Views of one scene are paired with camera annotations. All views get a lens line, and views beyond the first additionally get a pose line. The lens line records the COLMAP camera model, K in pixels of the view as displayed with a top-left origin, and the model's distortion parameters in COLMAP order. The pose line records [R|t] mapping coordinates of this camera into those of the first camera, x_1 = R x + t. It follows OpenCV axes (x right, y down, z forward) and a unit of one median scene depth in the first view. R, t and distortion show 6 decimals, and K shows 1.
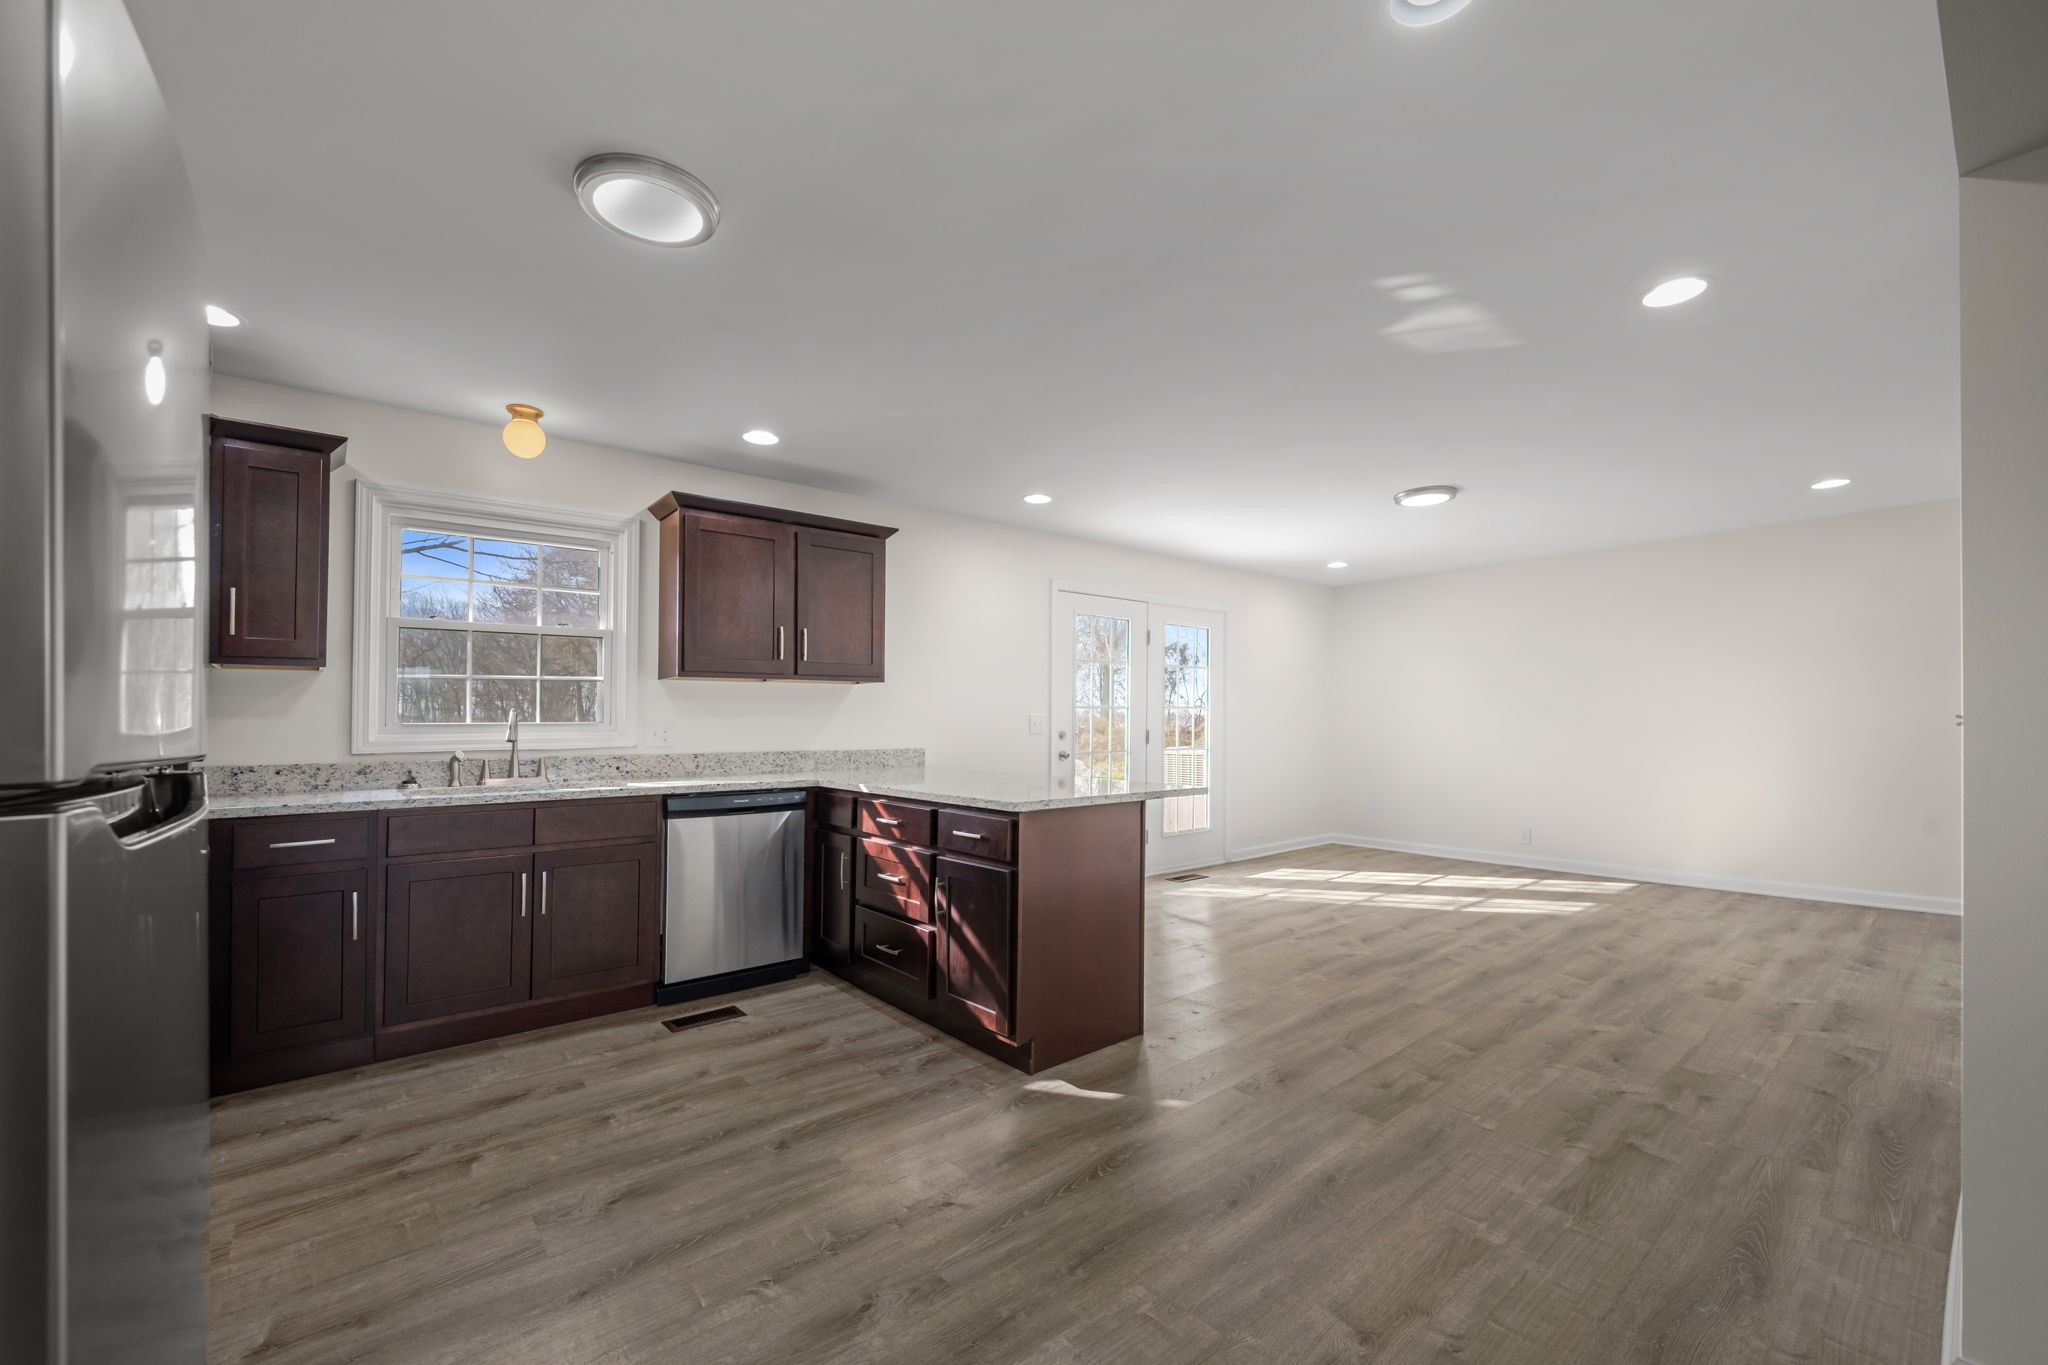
lens RADIAL K [[826.2, 0, 1023.4], [0, 826.2, 722.4], [0, 0, 1]] dist [-0.002320, -0.000020]
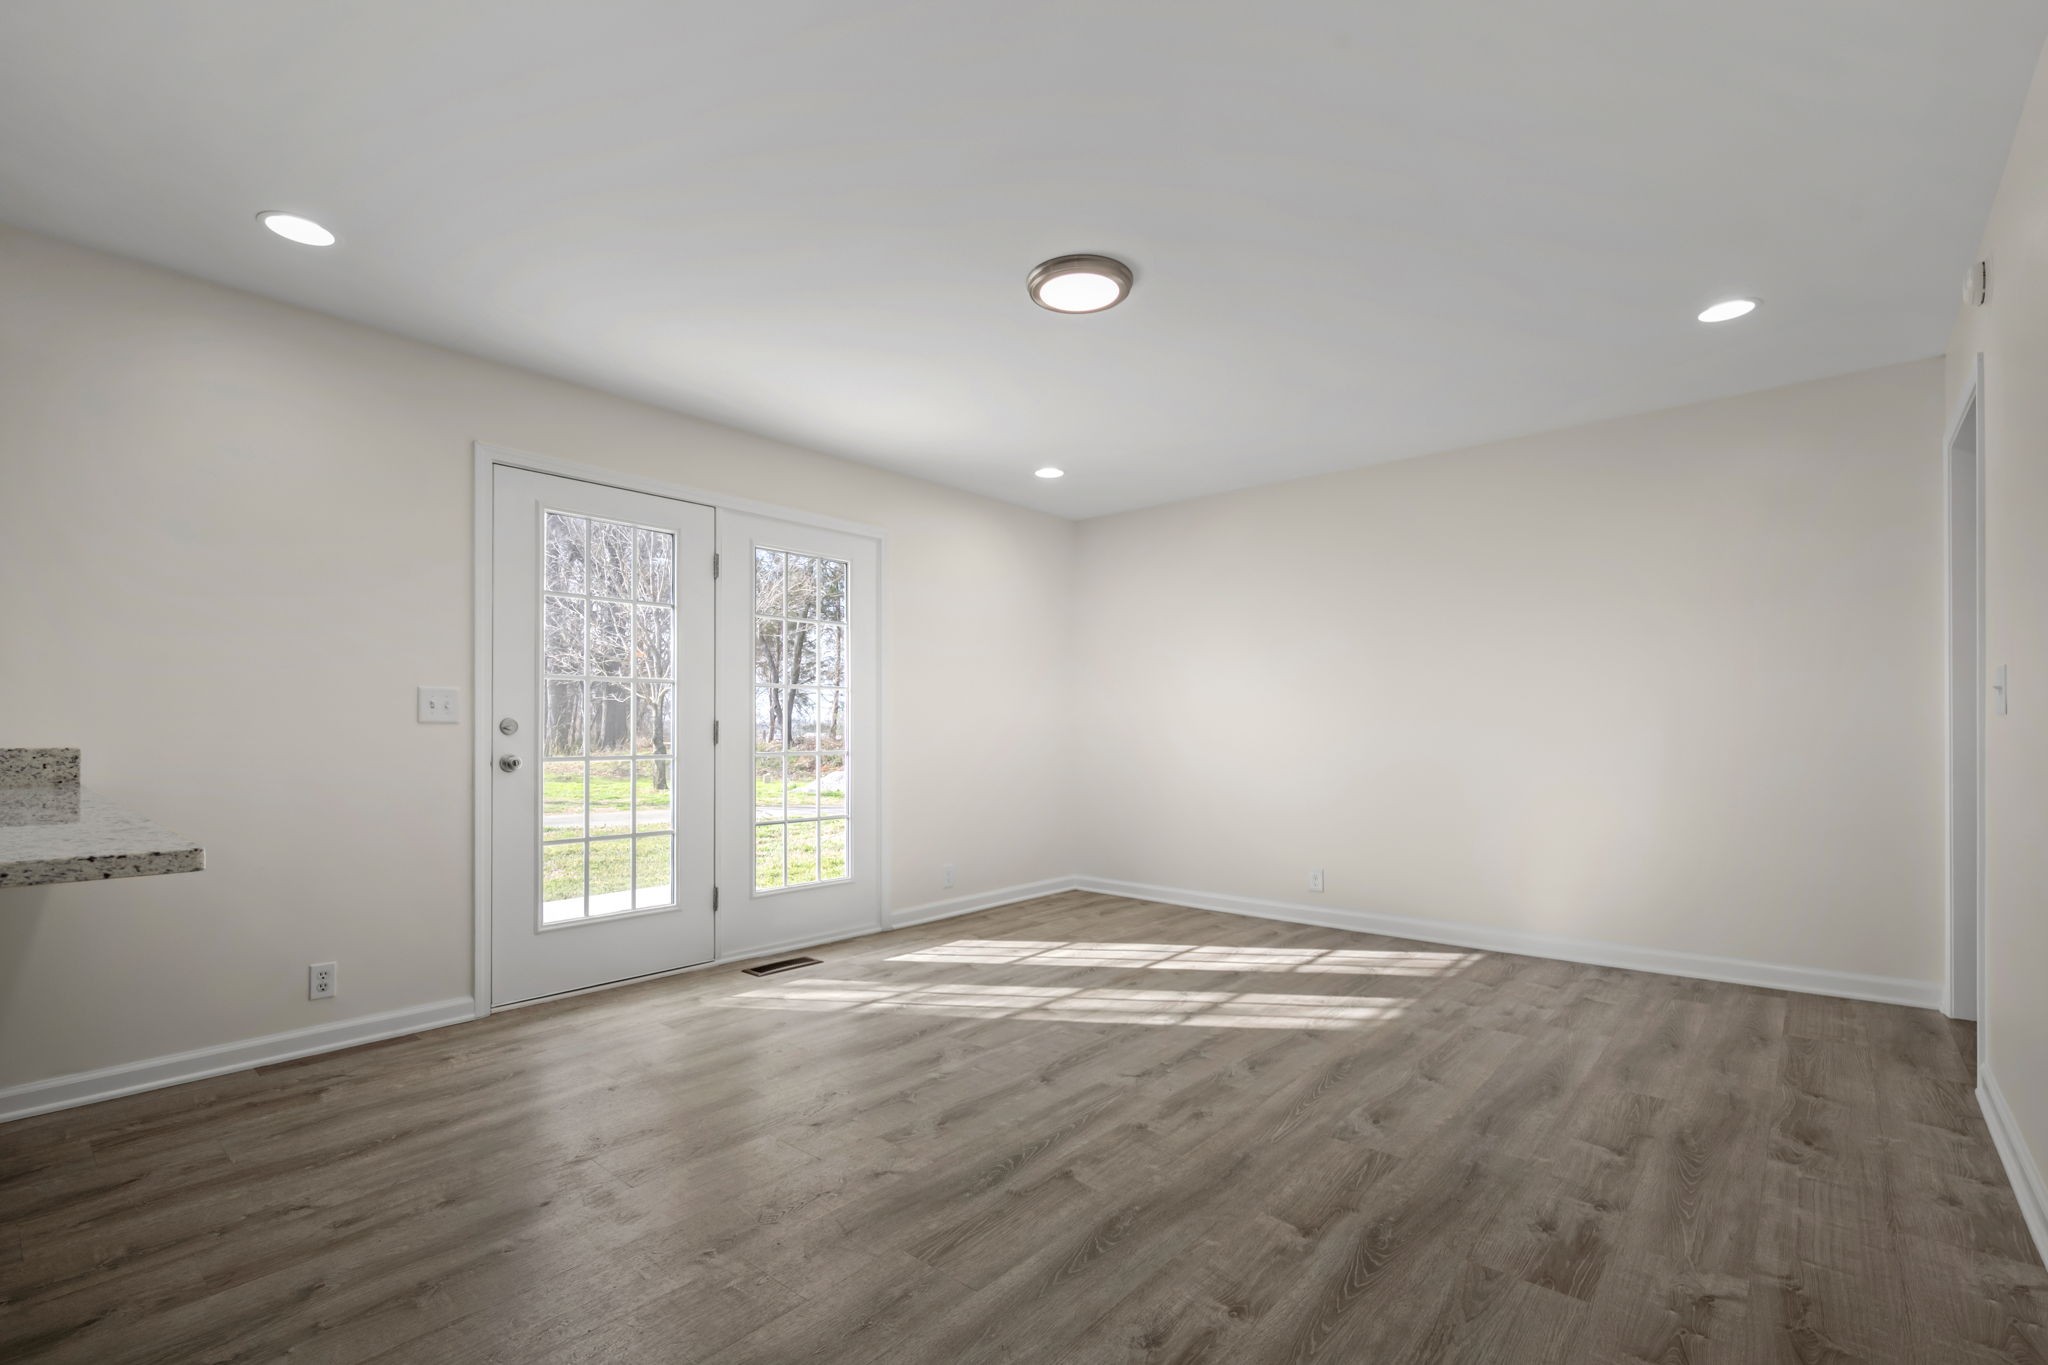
lens RADIAL K [[931.5, 0, 1031.8], [0, 931.5, 709.2], [0, 0, 1]] dist [0.001570, 0.000534]
pose [[0.985334, 0.005907, 0.170536, 0.464956], [-0.002165, 0.999753, -0.022116, 0.027884], [-0.170625, 0.021422, 0.985103, 0.532161]]
